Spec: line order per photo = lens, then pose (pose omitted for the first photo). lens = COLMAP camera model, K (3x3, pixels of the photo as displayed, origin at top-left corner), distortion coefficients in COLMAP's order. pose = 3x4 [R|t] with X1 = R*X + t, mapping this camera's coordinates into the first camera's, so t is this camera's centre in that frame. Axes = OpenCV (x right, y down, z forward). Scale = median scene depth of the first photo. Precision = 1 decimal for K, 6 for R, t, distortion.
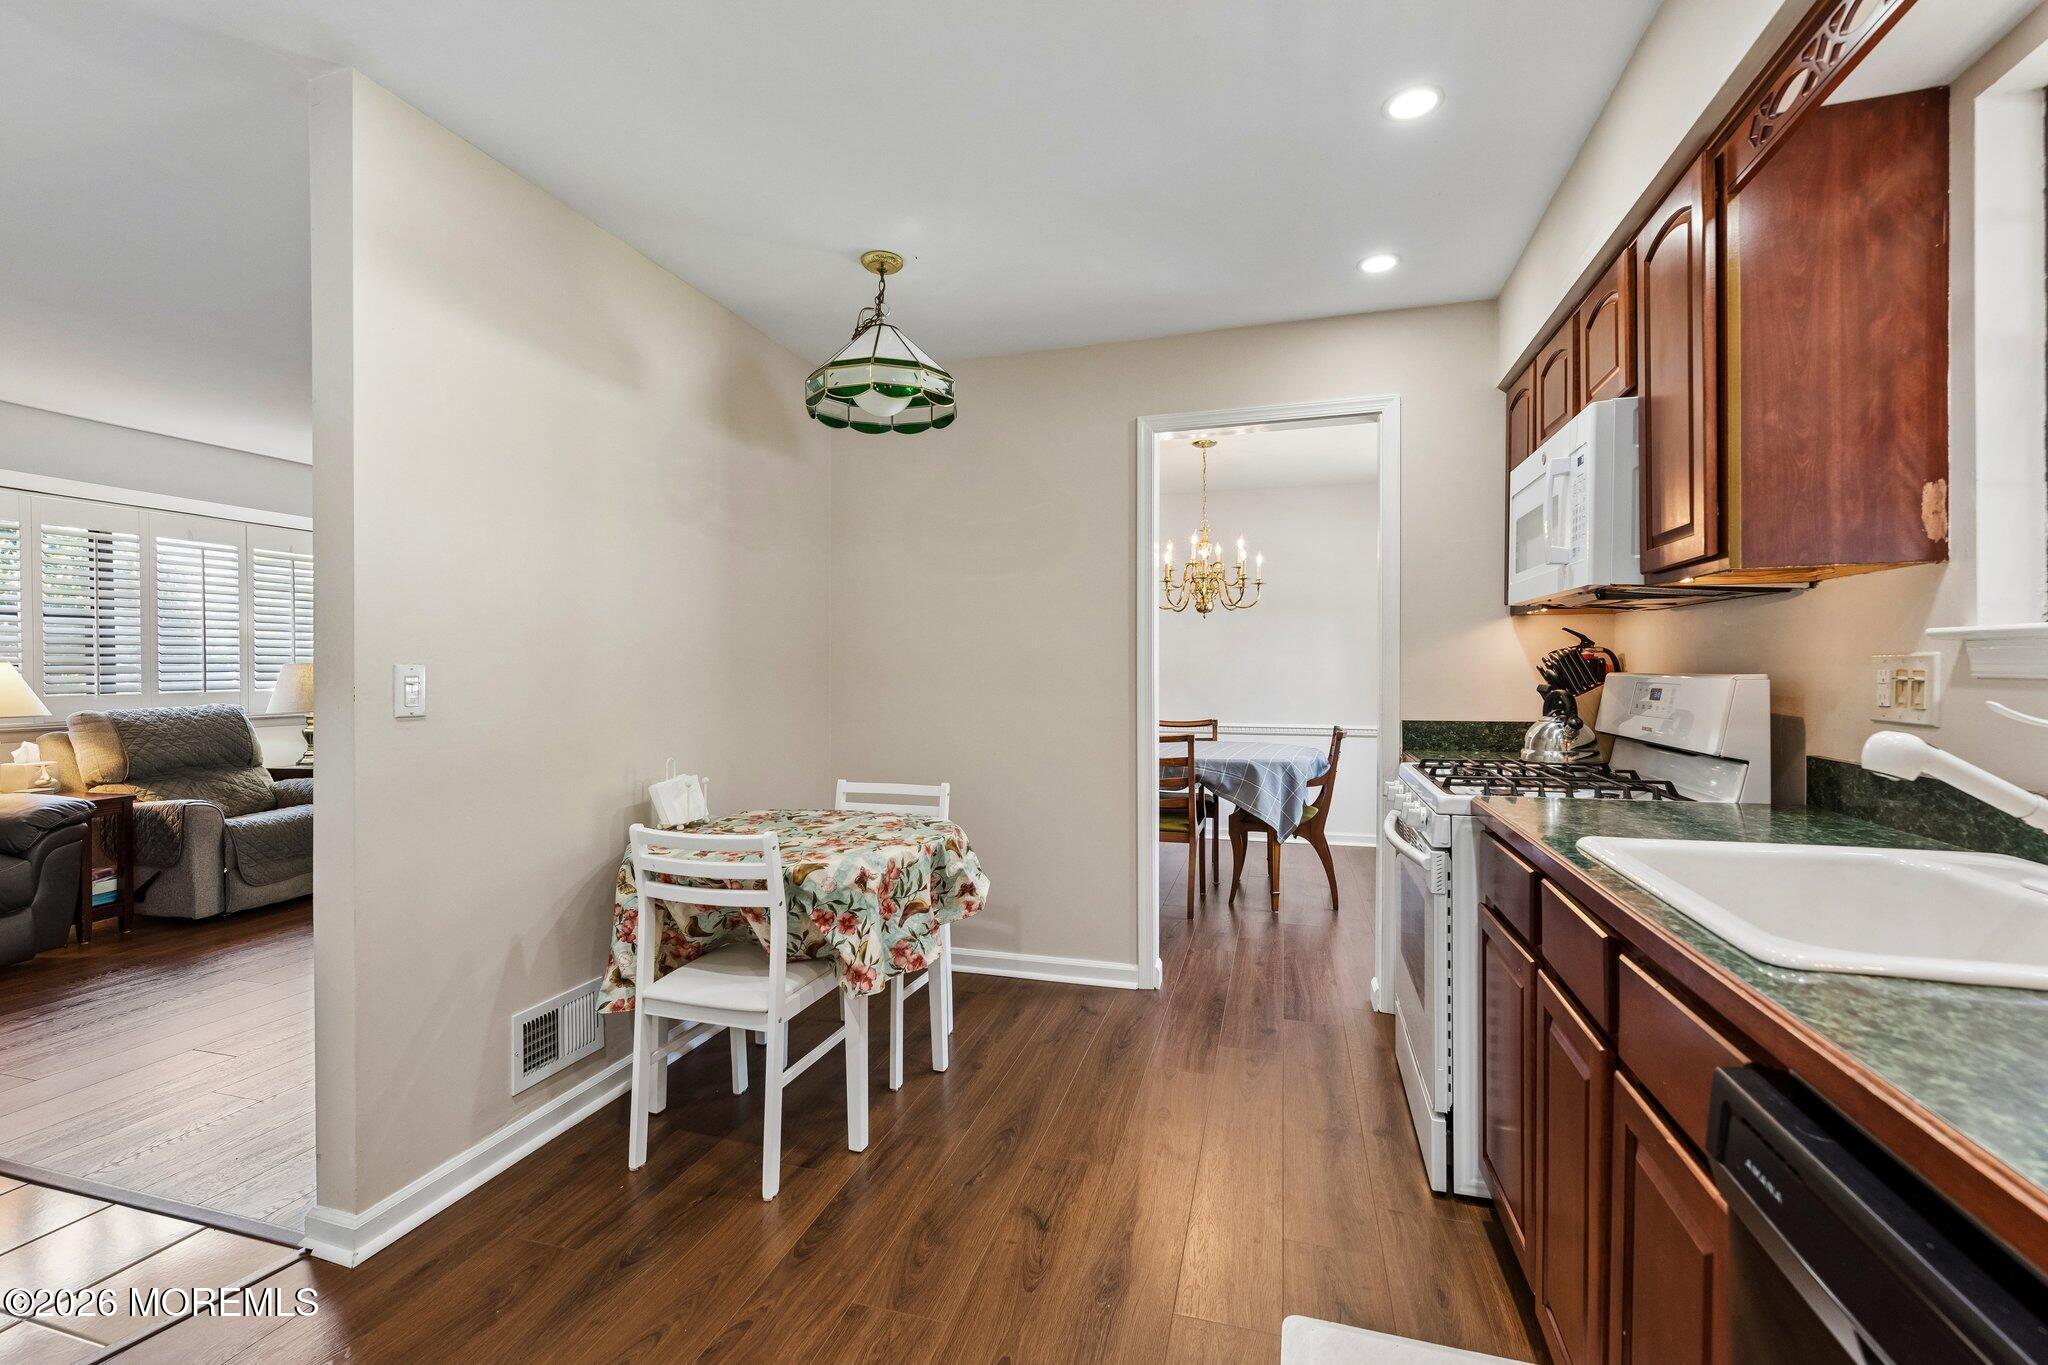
lens RADIAL K [[887.3, 0, 1022.5], [0, 887.3, 677.7], [0, 0, 1]] dist [0.000914, 0.000000]
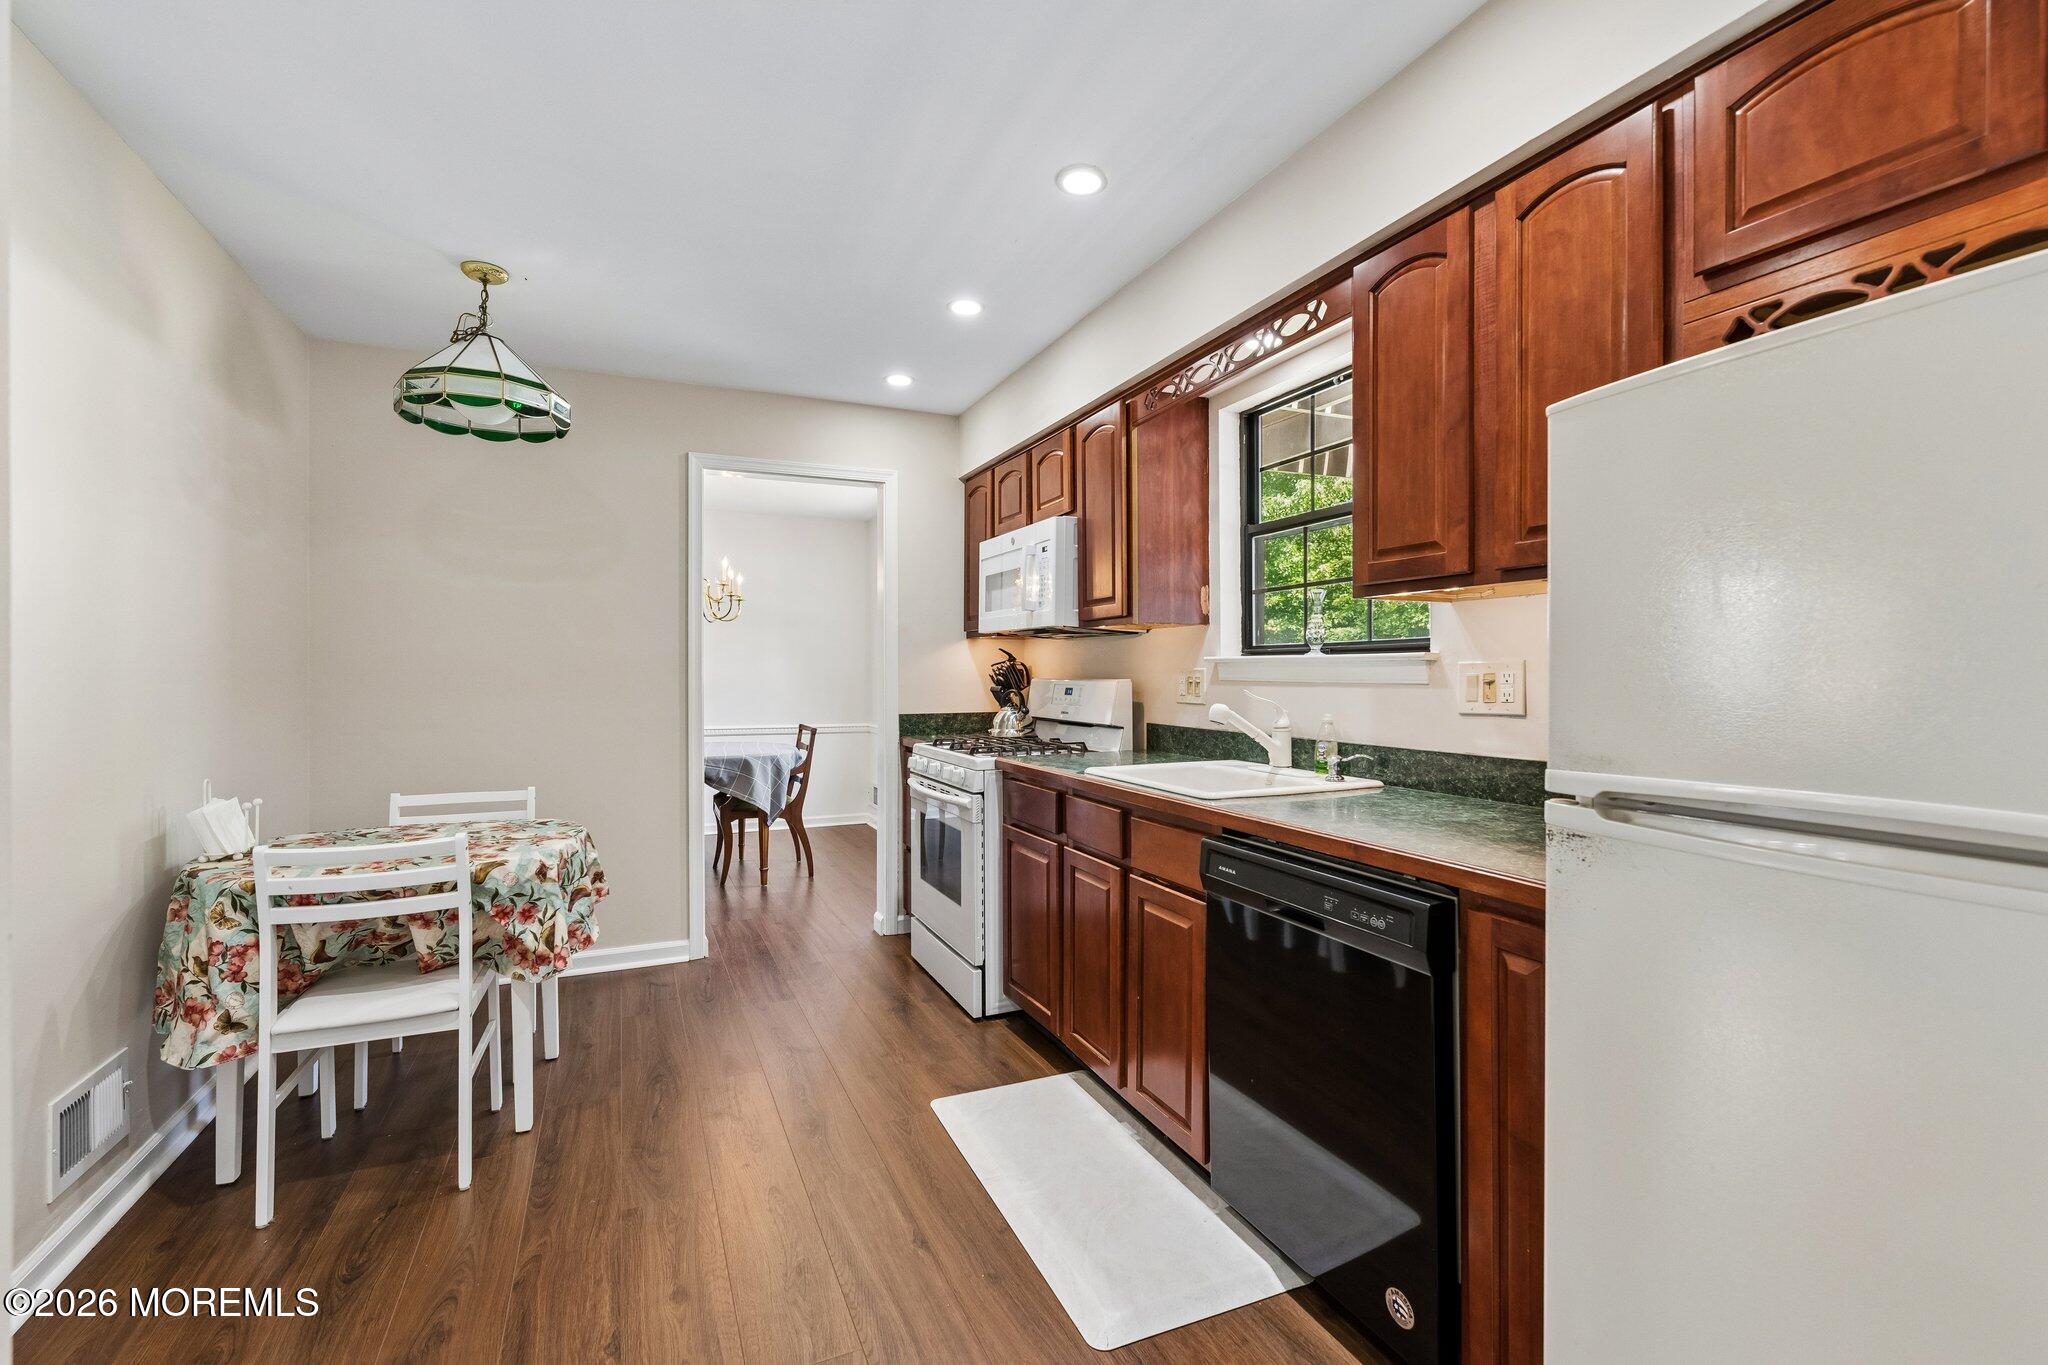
lens RADIAL K [[887.3, 0, 1022.5], [0, 887.3, 677.7], [0, 0, 1]] dist [0.000914, 0.000000]
pose [[0.757594, -0.000473, 0.652726, -0.427961], [0.005464, 0.999969, -0.005617, 0.002121], [-0.652703, 0.007822, 0.757573, -0.193175]]
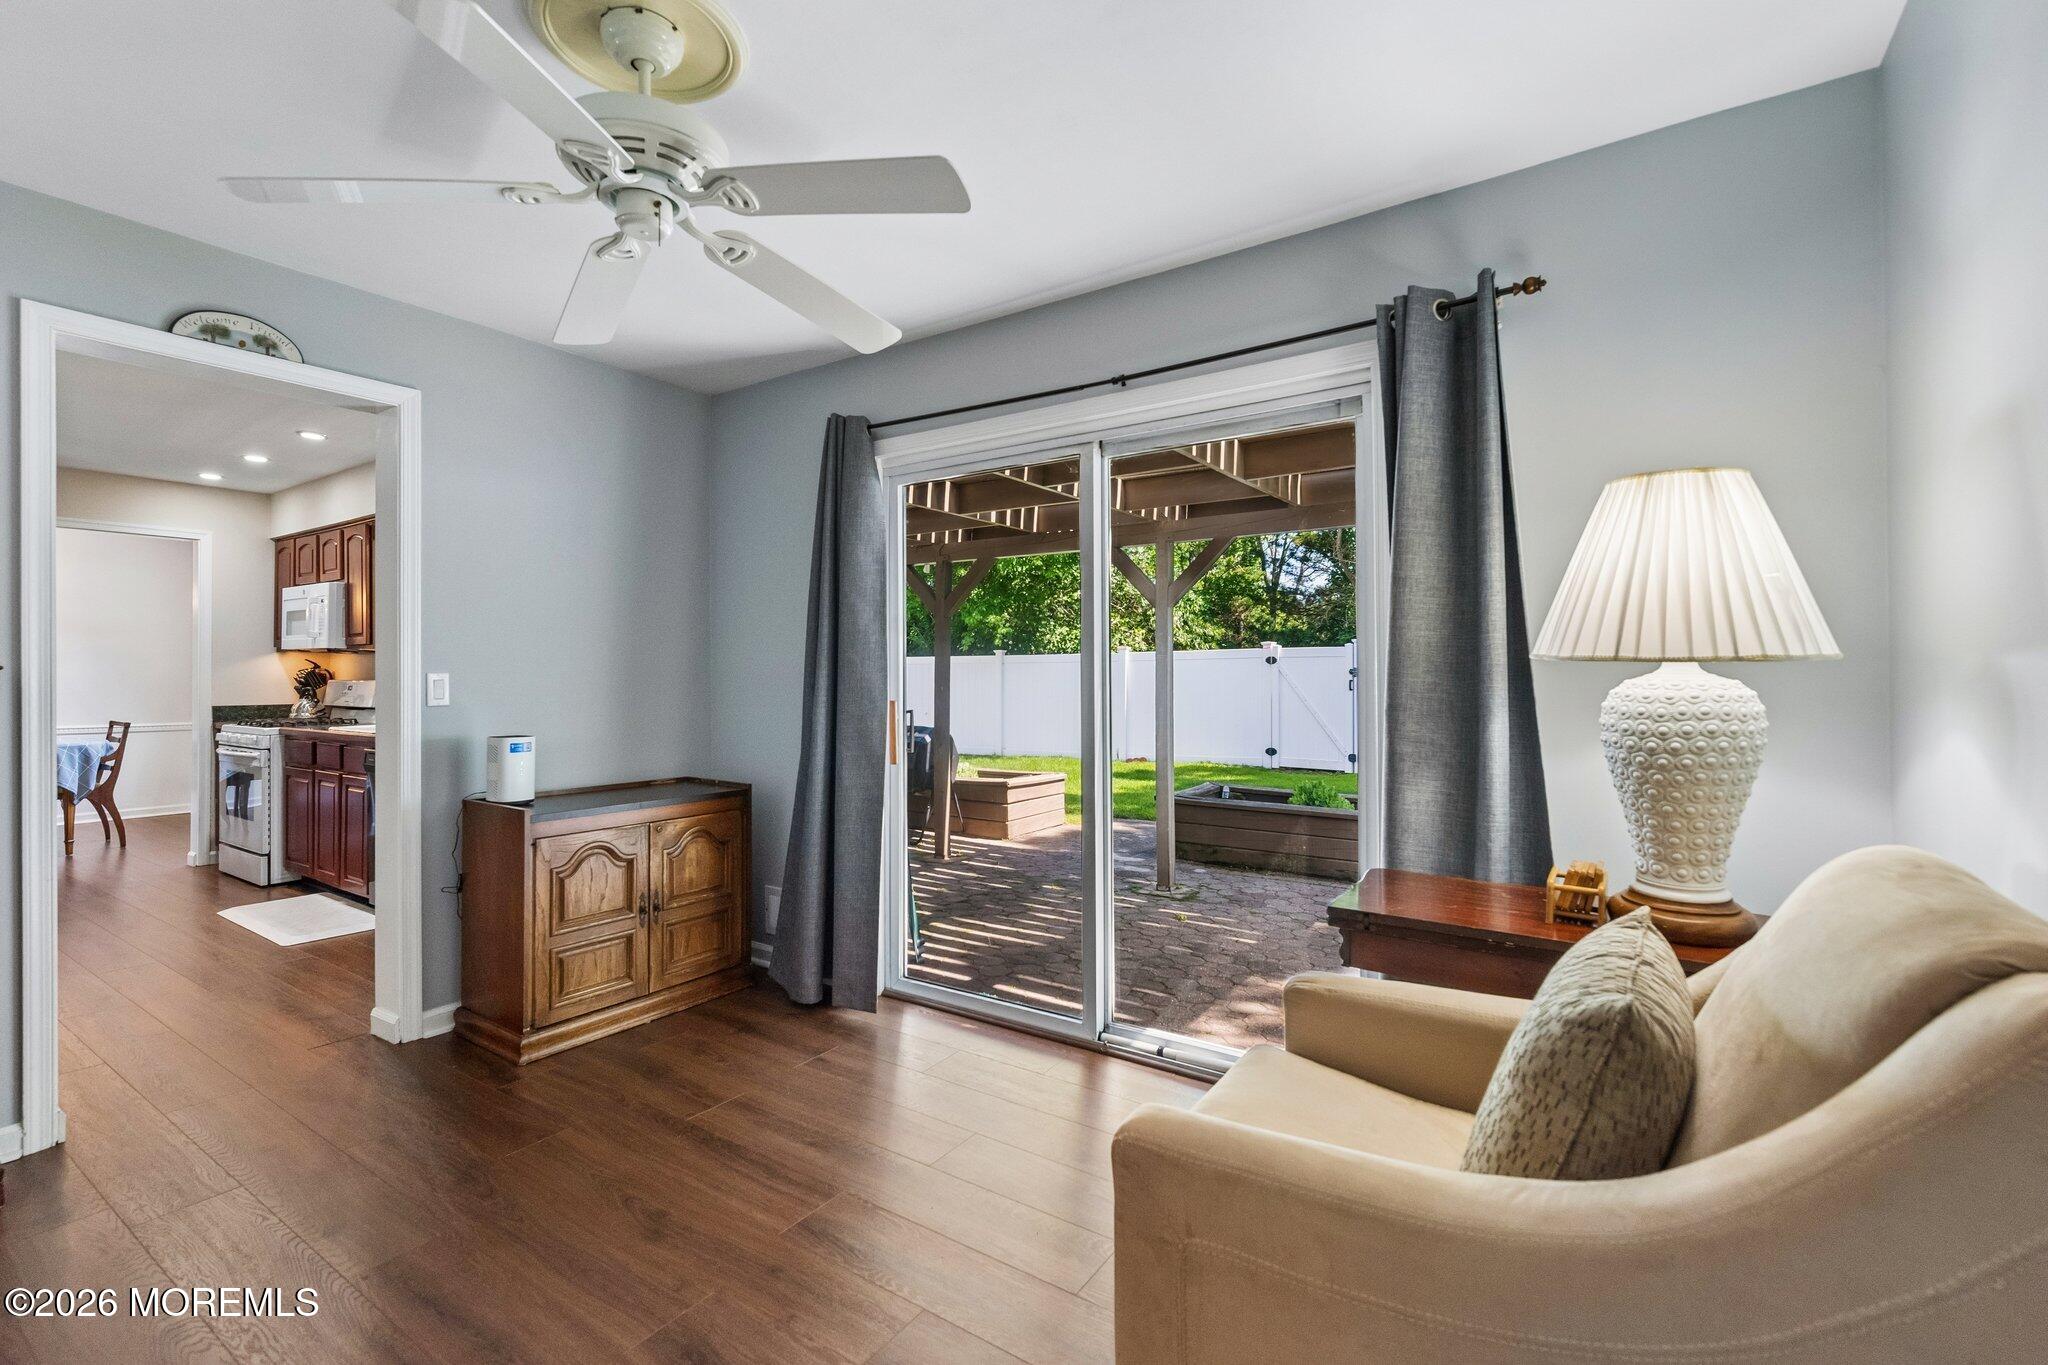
lens RADIAL K [[905.0, 0, 1015.5], [0, 905.0, 665.3], [0, 0, 1]] dist [0.000047, -0.000206]
pose [[0.305180, 0.011485, 0.952225, -1.214625], [0.012674, 0.999790, -0.016120, 0.019967], [-0.952210, 0.016988, 0.304970, -1.662433]]
